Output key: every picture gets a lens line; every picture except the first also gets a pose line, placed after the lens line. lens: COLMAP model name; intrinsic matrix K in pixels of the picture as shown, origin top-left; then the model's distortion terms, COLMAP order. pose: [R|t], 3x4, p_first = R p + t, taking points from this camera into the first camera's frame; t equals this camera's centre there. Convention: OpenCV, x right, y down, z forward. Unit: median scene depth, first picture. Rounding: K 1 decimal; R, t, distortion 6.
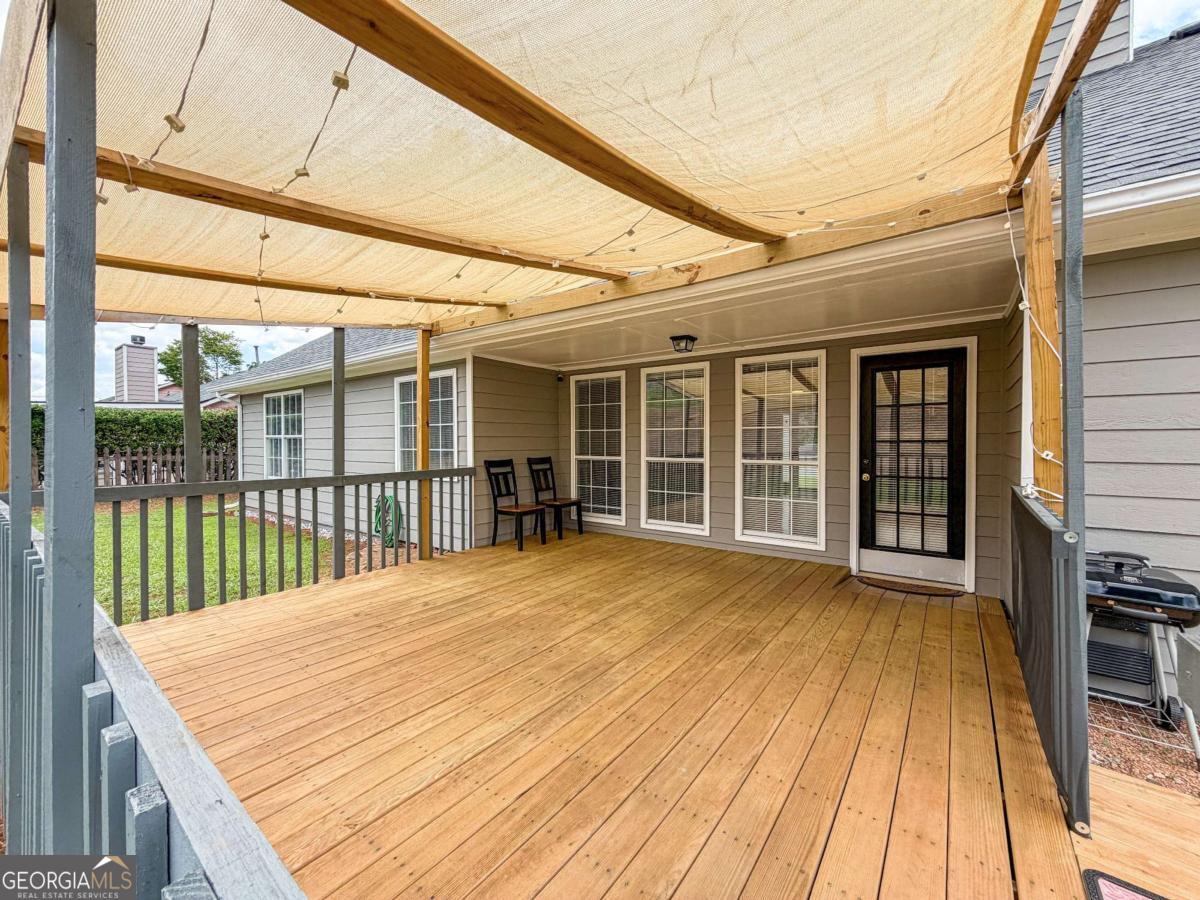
lens RADIAL K [[488.7, 0, 607.8], [0, 488.7, 443.8], [0, 0, 1]] dist [0.001777, -0.000197]
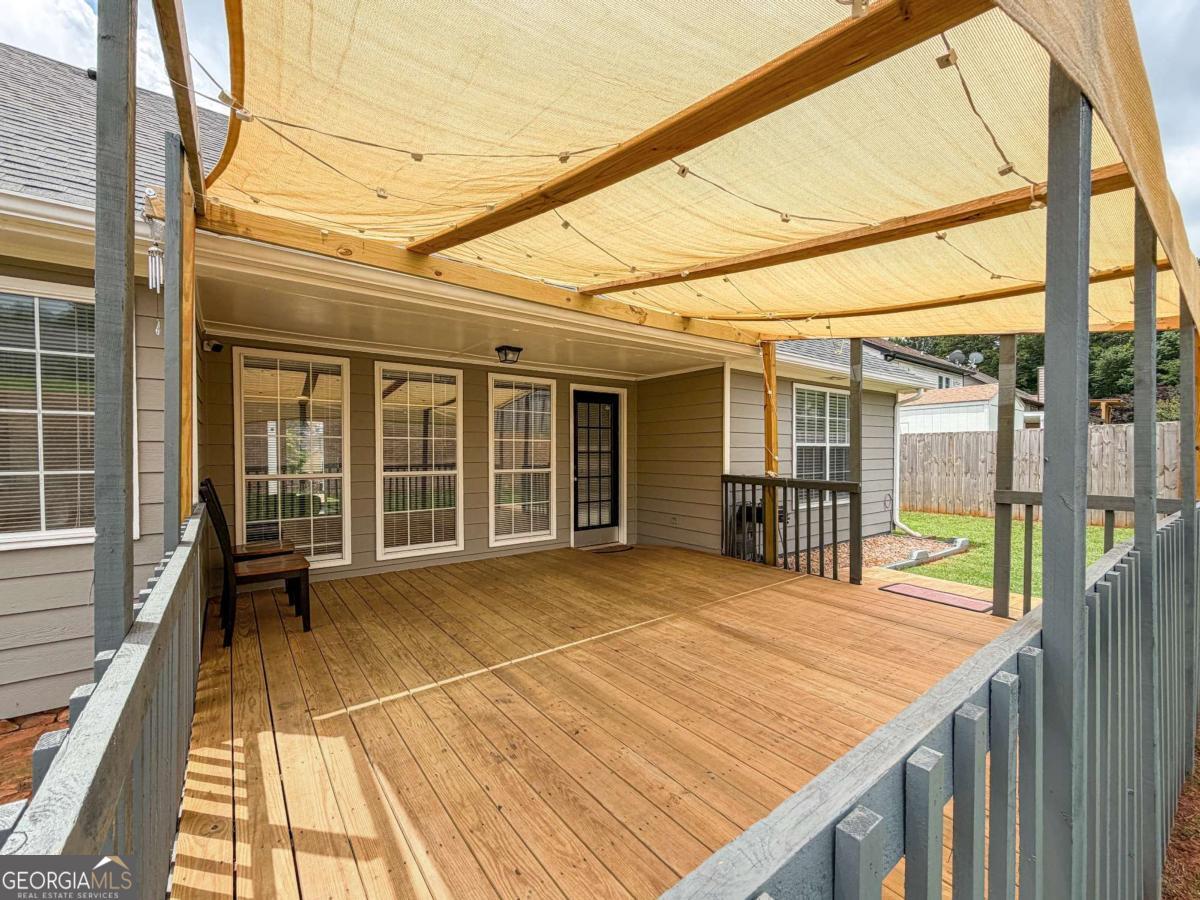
lens RADIAL K [[488.7, 0, 599.0], [0, 488.7, 450.8], [0, 0, 1]] dist [0.001777, -0.000197]
pose [[0.290332, 0.003727, 0.956919, -0.784370], [0.005860, 0.999967, -0.005673, -0.001150], [-0.956908, 0.007255, 0.290301, 0.559584]]
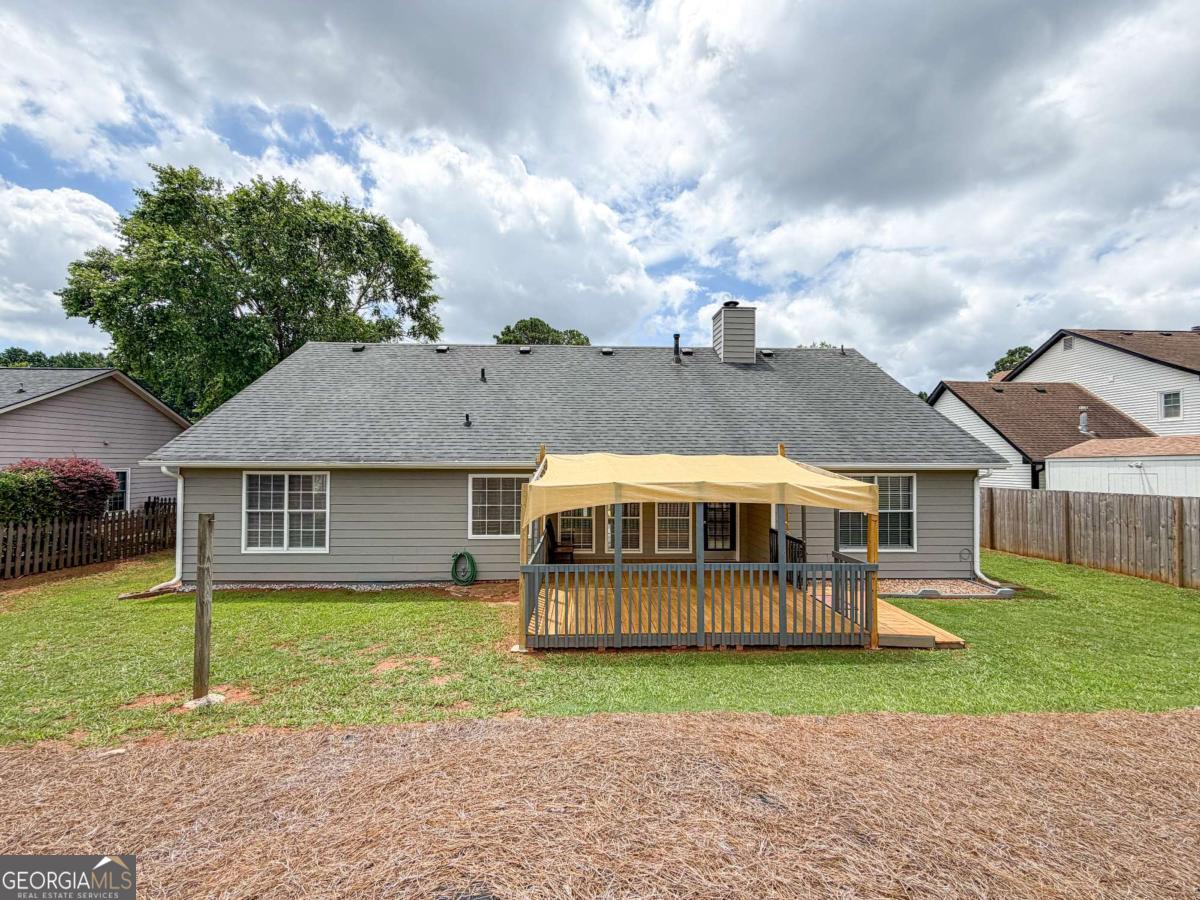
lens RADIAL K [[488.7, 0, 607.7], [0, 488.7, 456.4], [0, 0, 1]] dist [0.001777, -0.000197]
pose [[0.778524, 0.017379, 0.627374, -1.522071], [-0.002717, 0.999700, -0.024322, -0.220639], [-0.627609, 0.017231, 0.778338, -0.690811]]
